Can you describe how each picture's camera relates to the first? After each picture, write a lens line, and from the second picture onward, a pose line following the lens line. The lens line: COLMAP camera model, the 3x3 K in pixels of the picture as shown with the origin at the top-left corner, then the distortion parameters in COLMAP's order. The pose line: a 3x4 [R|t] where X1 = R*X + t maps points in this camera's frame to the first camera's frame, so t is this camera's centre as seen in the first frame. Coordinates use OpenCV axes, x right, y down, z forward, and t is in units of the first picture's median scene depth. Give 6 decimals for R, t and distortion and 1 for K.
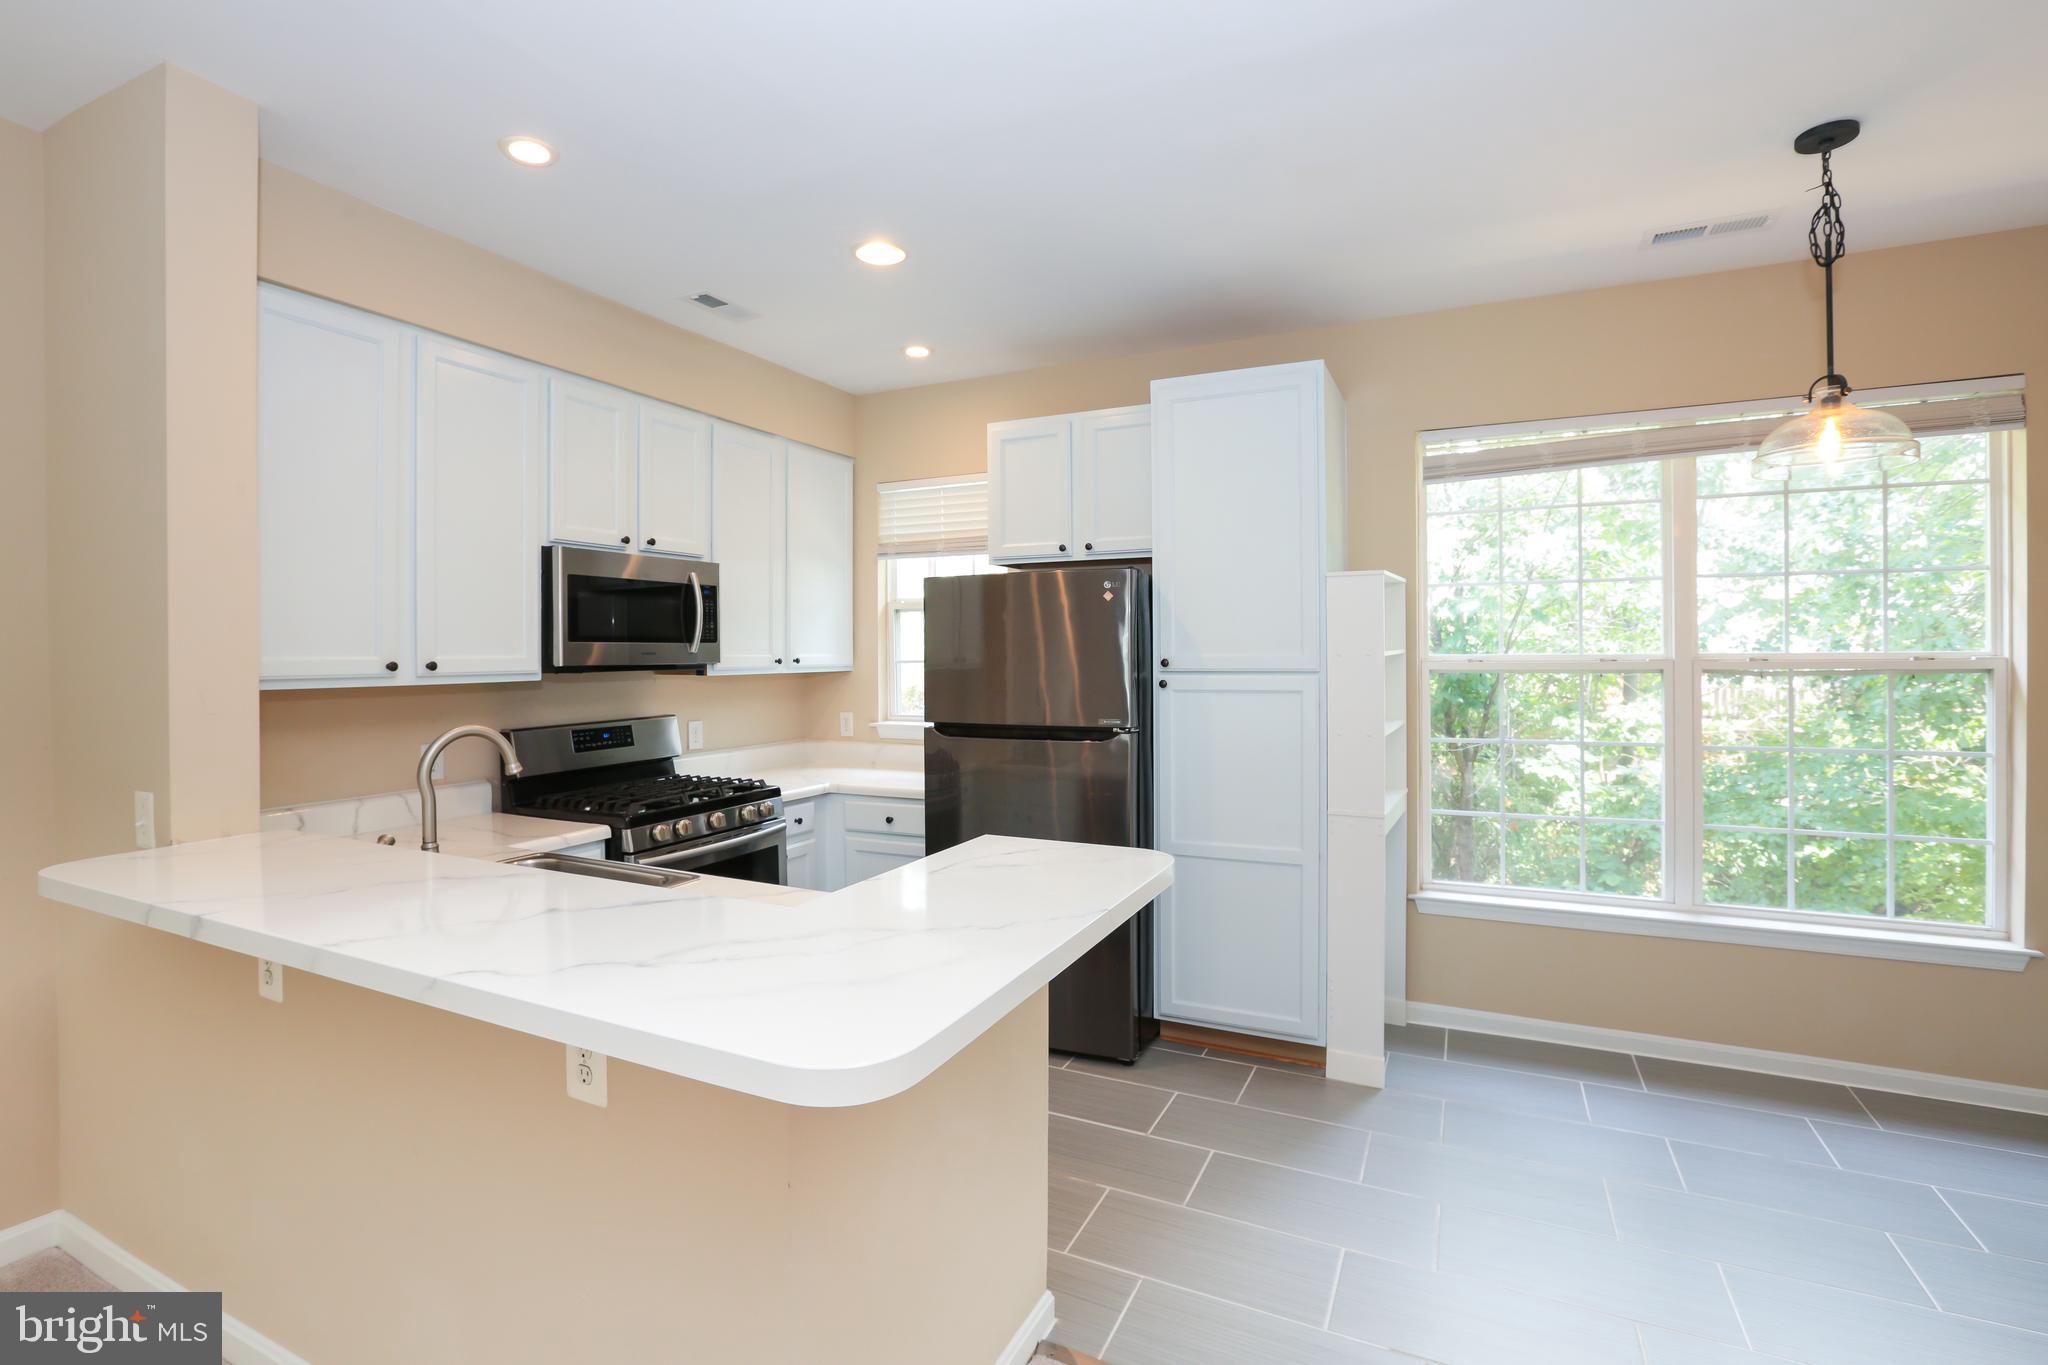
lens RADIAL K [[935.4, 0, 1026.2], [0, 935.4, 672.1], [0, 0, 1]] dist [-0.020790, 0.001394]
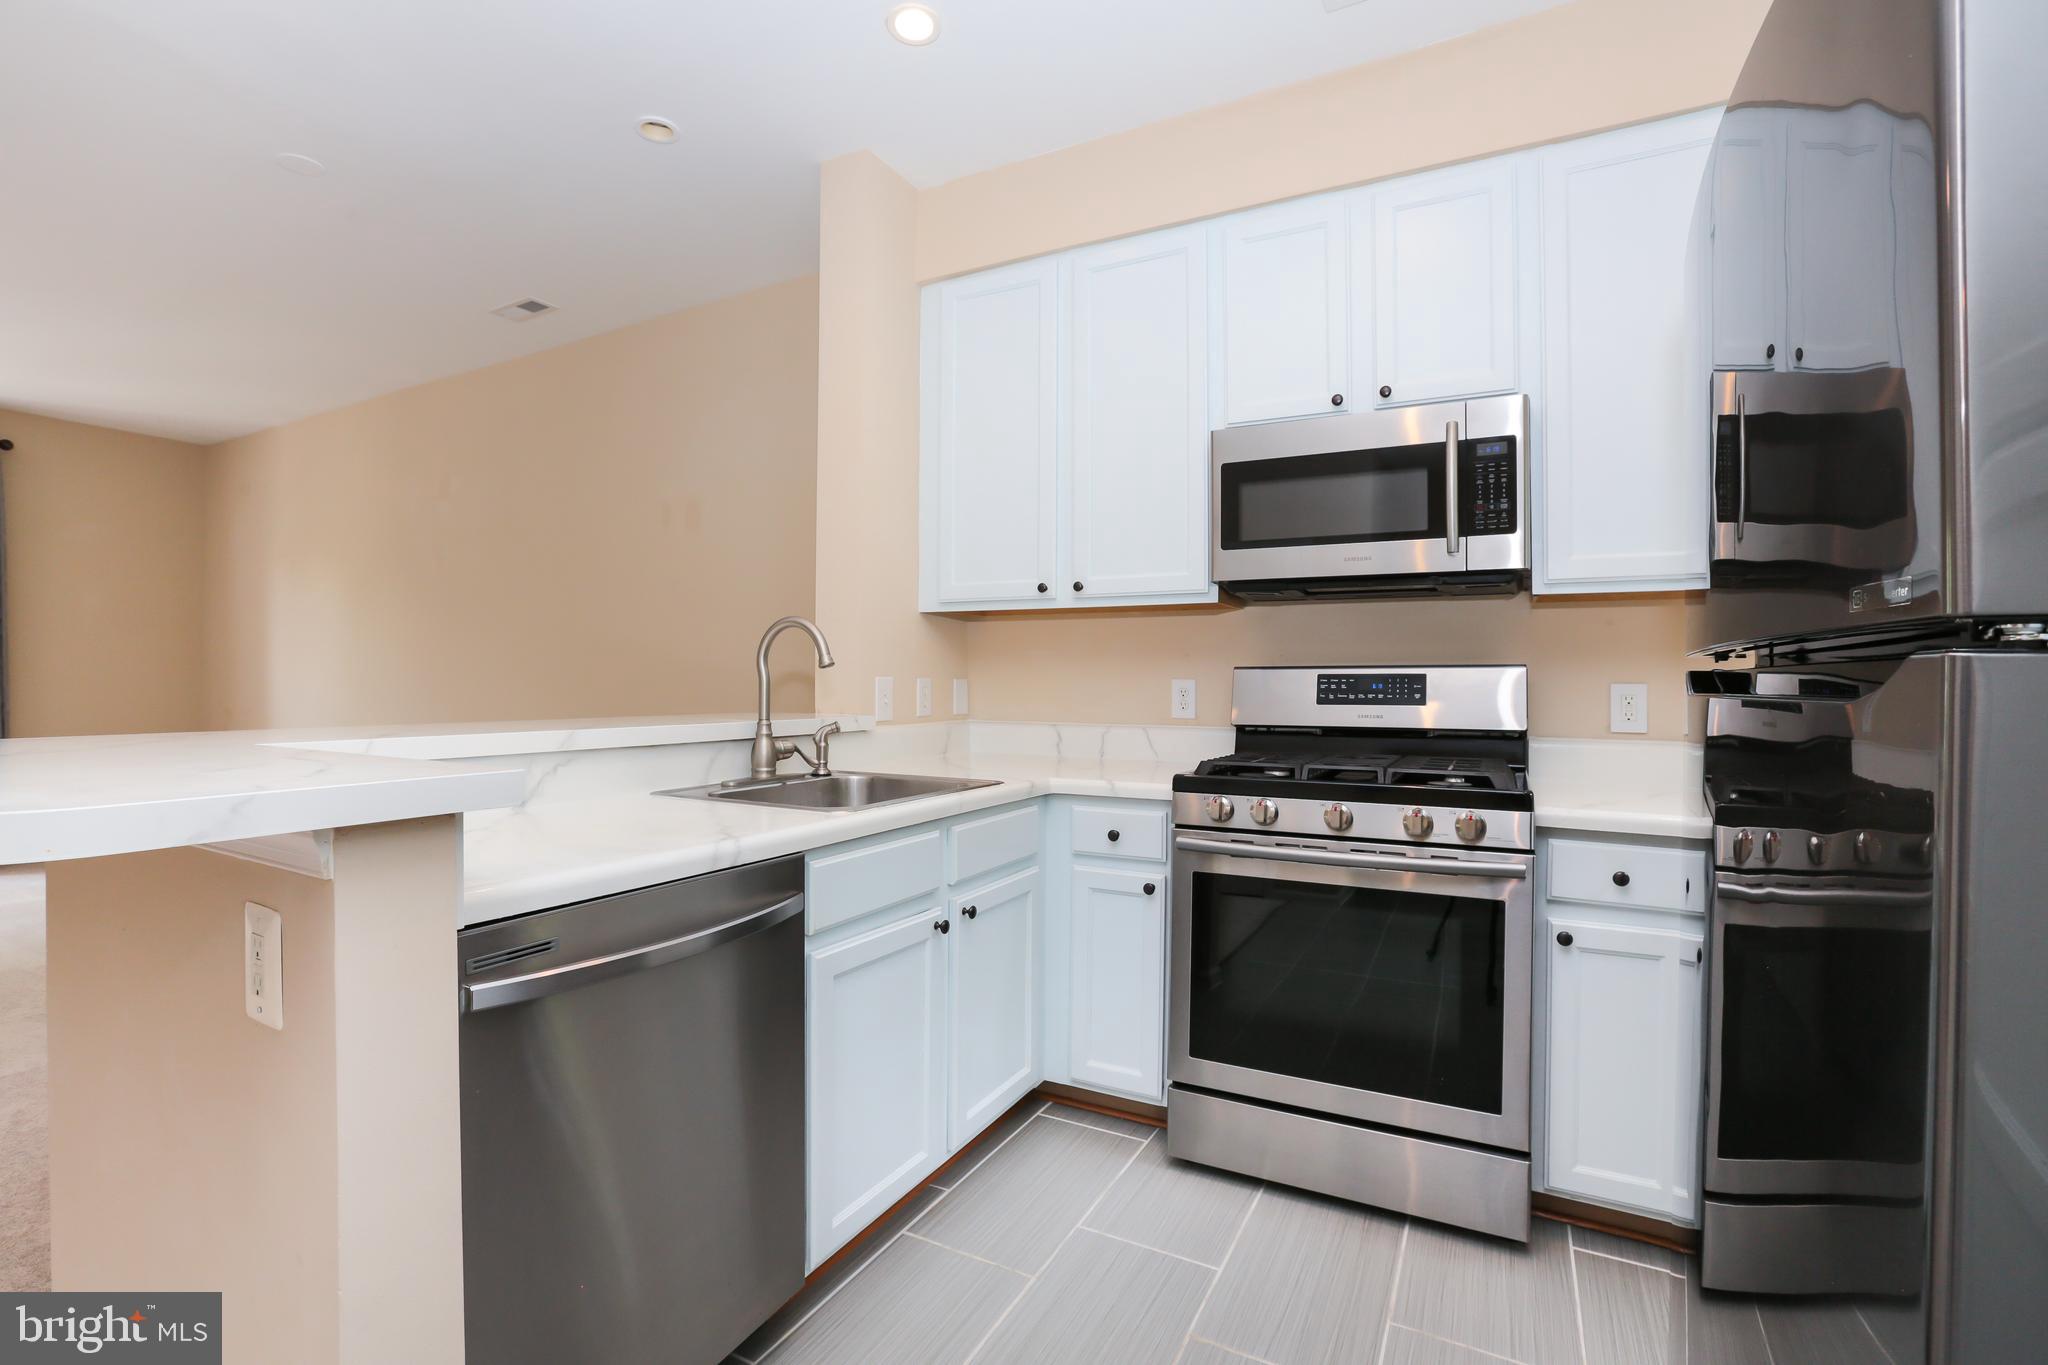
lens RADIAL K [[935.4, 0, 1015.0], [0, 935.4, 679.0], [0, 0, 1]] dist [-0.020790, 0.001394]
pose [[-0.037613, 0.003197, -0.999287, 0.304652], [-0.027357, 0.999617, 0.004228, 0.077754], [0.998918, 0.027497, -0.037511, 0.865066]]
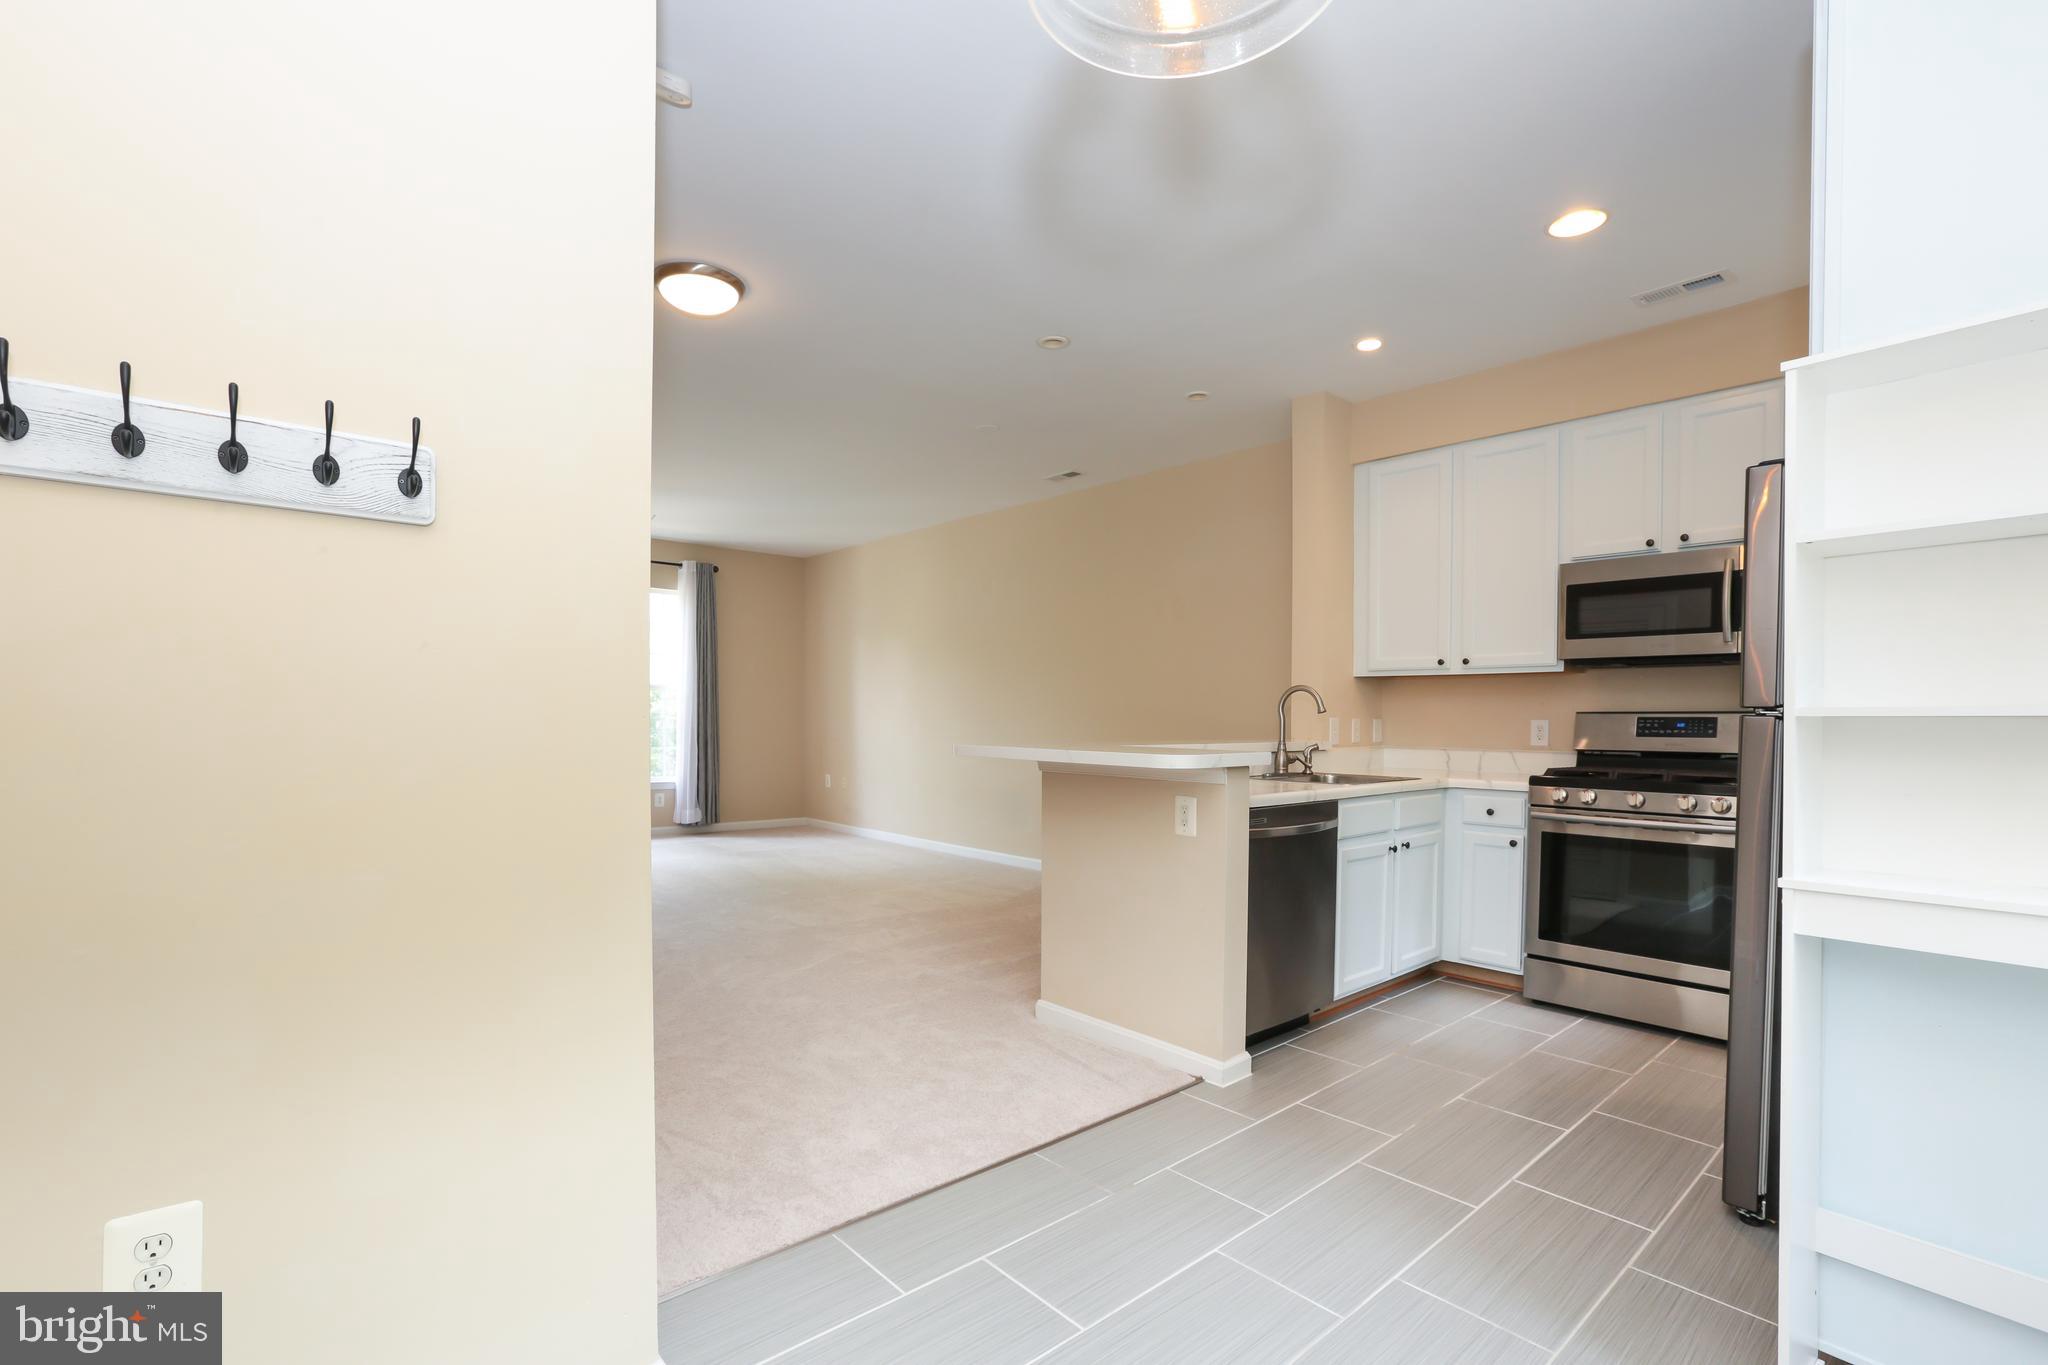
lens RADIAL K [[935.4, 0, 1021.4], [0, 935.4, 732.6], [0, 0, 1]] dist [-0.020790, 0.001394]
pose [[-0.374653, 0.019276, -0.926965, 0.945630], [-0.026610, 0.999148, 0.031532, 0.073260], [0.926783, 0.036480, -0.373821, 0.798417]]
